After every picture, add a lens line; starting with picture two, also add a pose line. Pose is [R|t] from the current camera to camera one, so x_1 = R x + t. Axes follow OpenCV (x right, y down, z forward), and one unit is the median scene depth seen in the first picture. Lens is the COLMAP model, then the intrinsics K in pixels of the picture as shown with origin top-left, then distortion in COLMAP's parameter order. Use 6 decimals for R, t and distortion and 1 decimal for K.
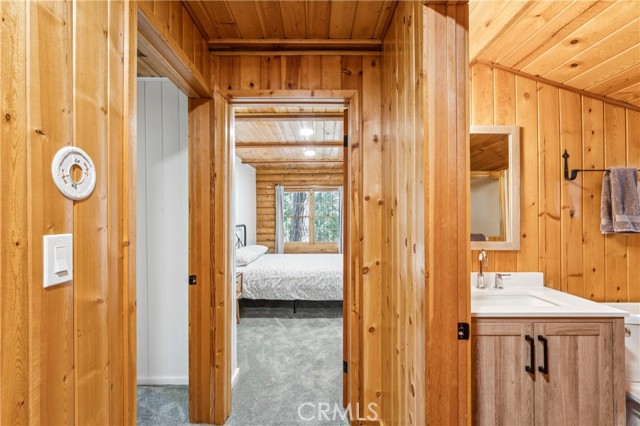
lens RADIAL K [[285.5, 0, 320.0], [0, 285.5, 213.0], [0, 0, 1]] dist [0.000294, 0.000024]
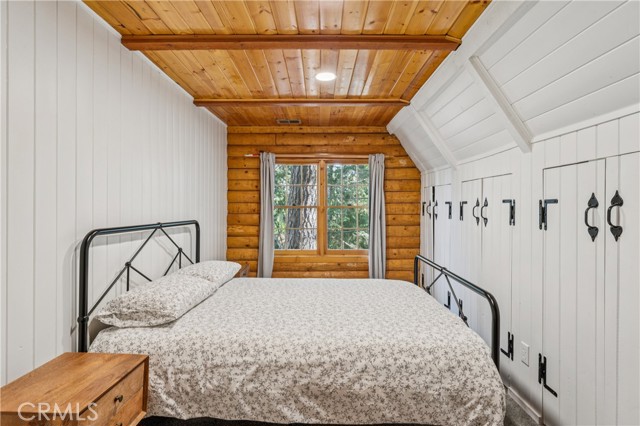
lens RADIAL K [[349.3, 0, 320.4], [0, 349.3, 206.9], [0, 0, 1]] dist [0.000196, 0.000035]
pose [[0.999898, 0.010609, -0.009518, -0.025883], [-0.010528, 0.999908, 0.008511, 0.006625], [0.009608, -0.008410, 0.999918, 0.289265]]
